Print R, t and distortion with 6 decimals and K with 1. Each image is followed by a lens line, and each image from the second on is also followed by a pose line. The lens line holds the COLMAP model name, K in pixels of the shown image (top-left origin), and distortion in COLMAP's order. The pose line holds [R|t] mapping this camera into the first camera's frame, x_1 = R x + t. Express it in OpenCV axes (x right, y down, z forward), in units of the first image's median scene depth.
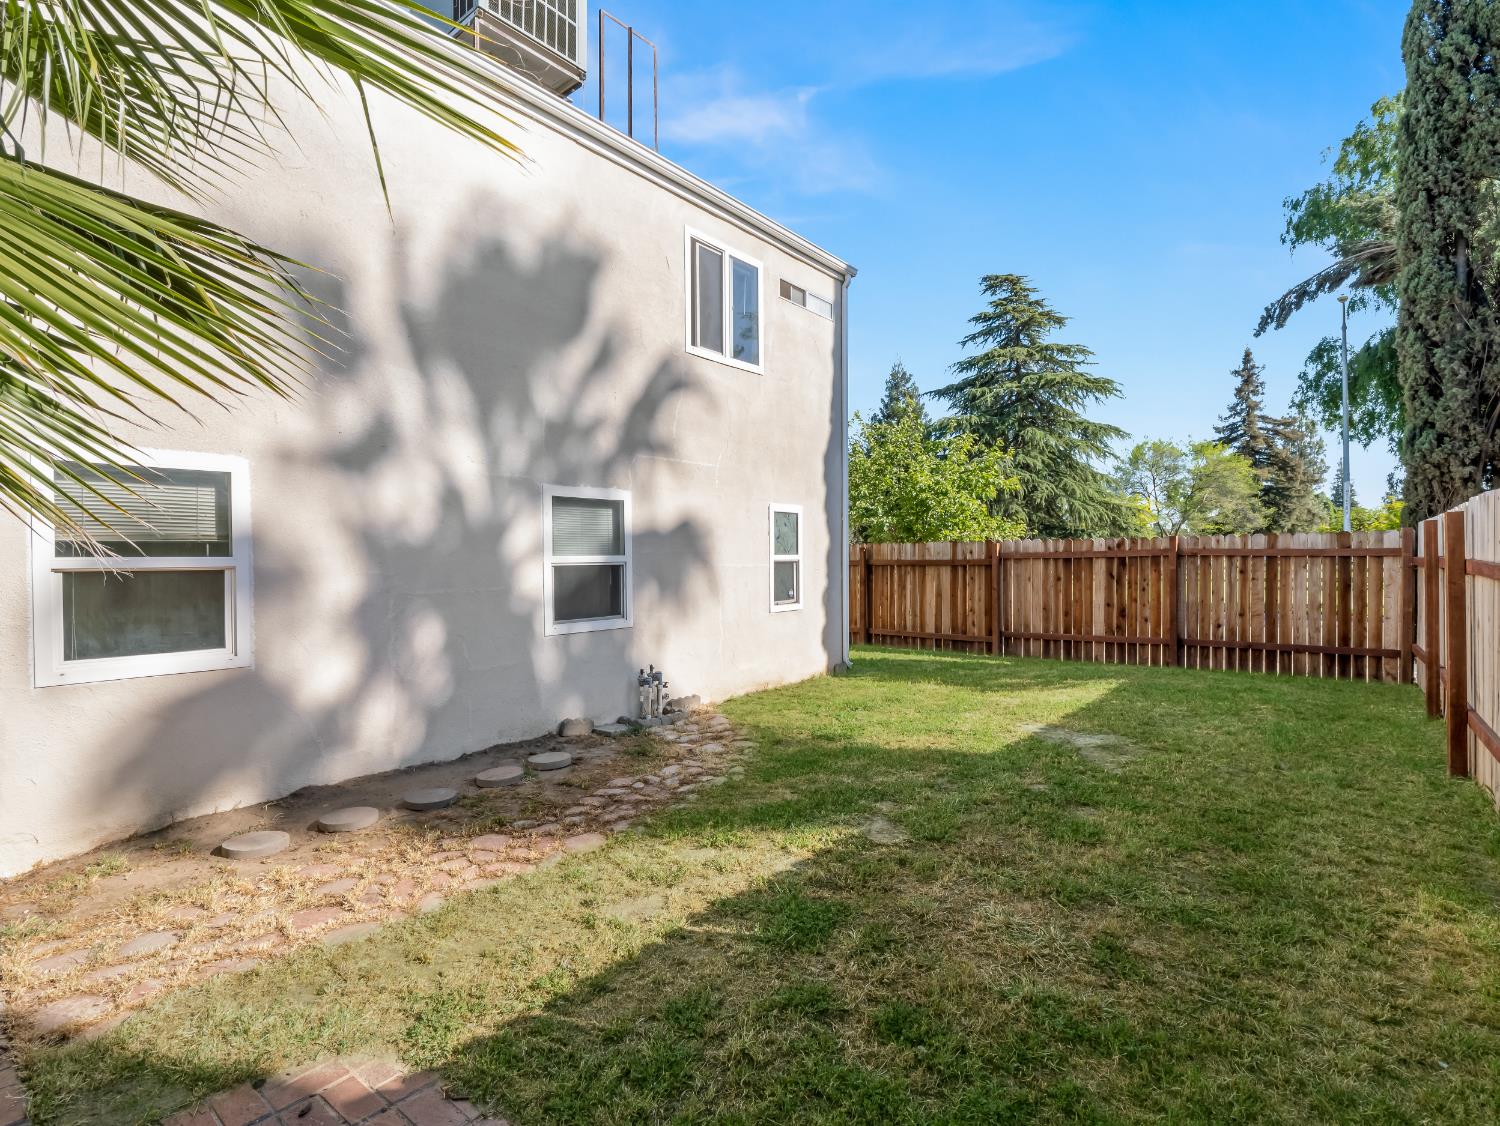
lens RADIAL K [[736.7, 0, 726.6], [0, 736.7, 564.2], [0, 0, 1]] dist [0.023895, -0.039040]
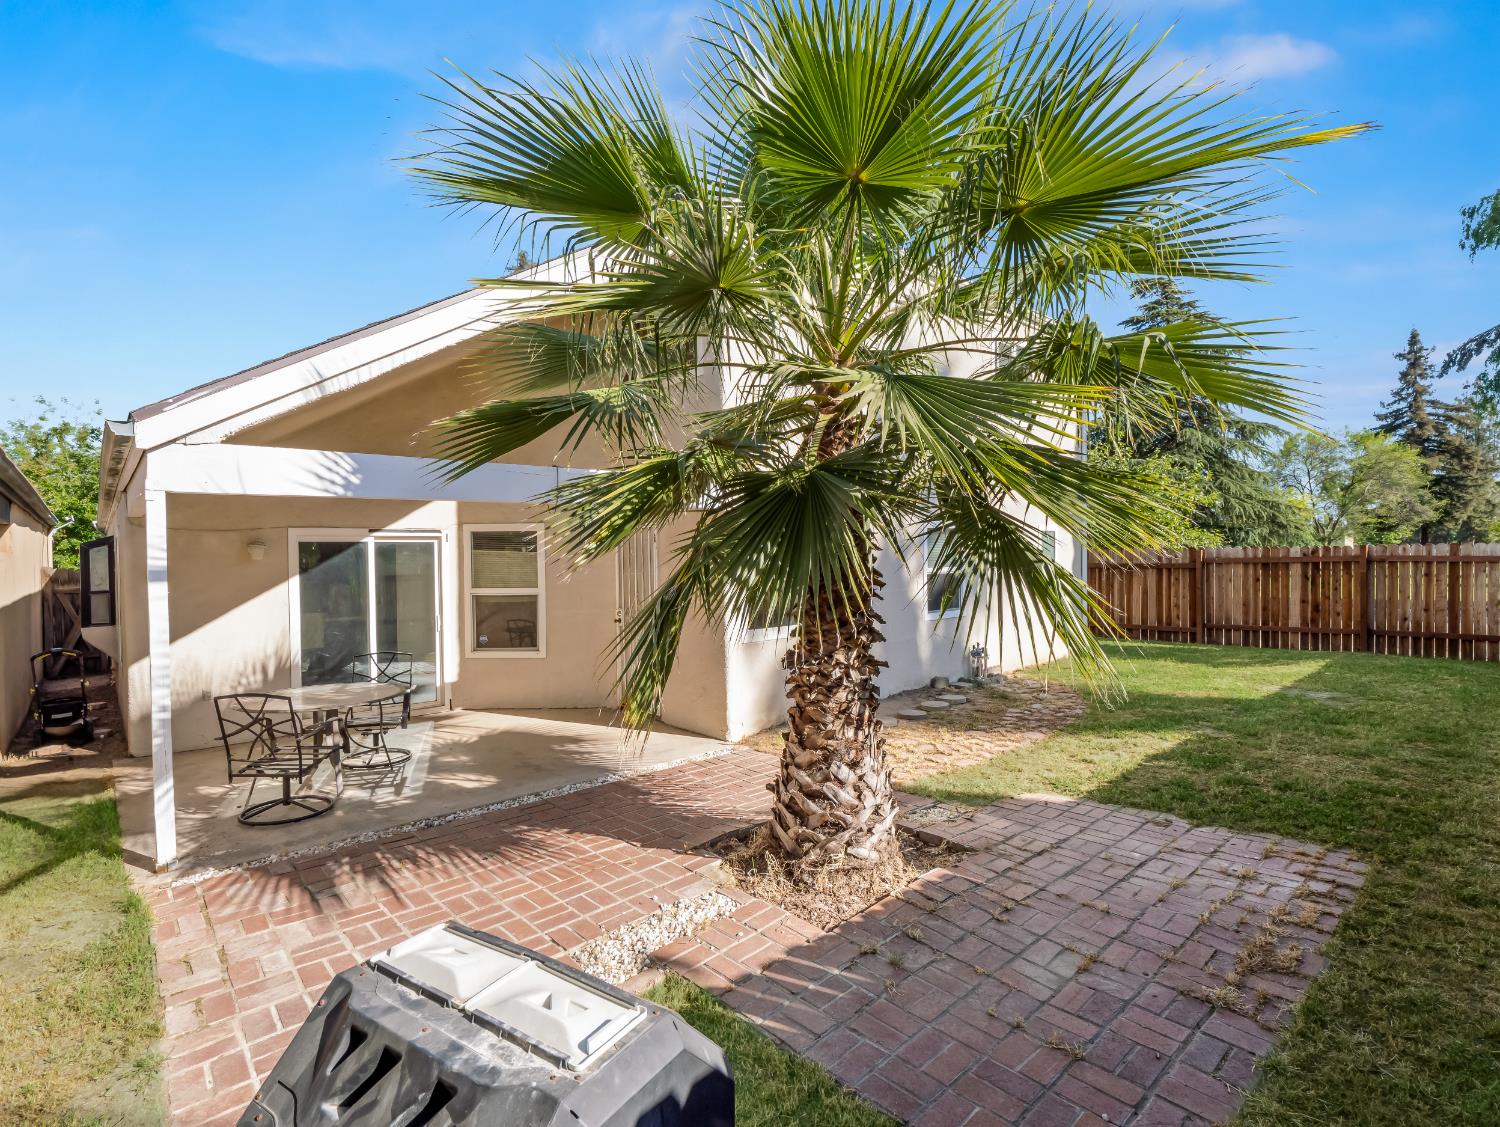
lens RADIAL K [[733.8, 0, 745.3], [0, 733.8, 558.4], [0, 0, 1]] dist [-0.011413, 0.000102]
pose [[0.991738, -0.003151, -0.128238, -0.221637], [0.002935, 0.999994, -0.001873, -0.014893], [0.128243, 0.001481, 0.991742, -0.280541]]
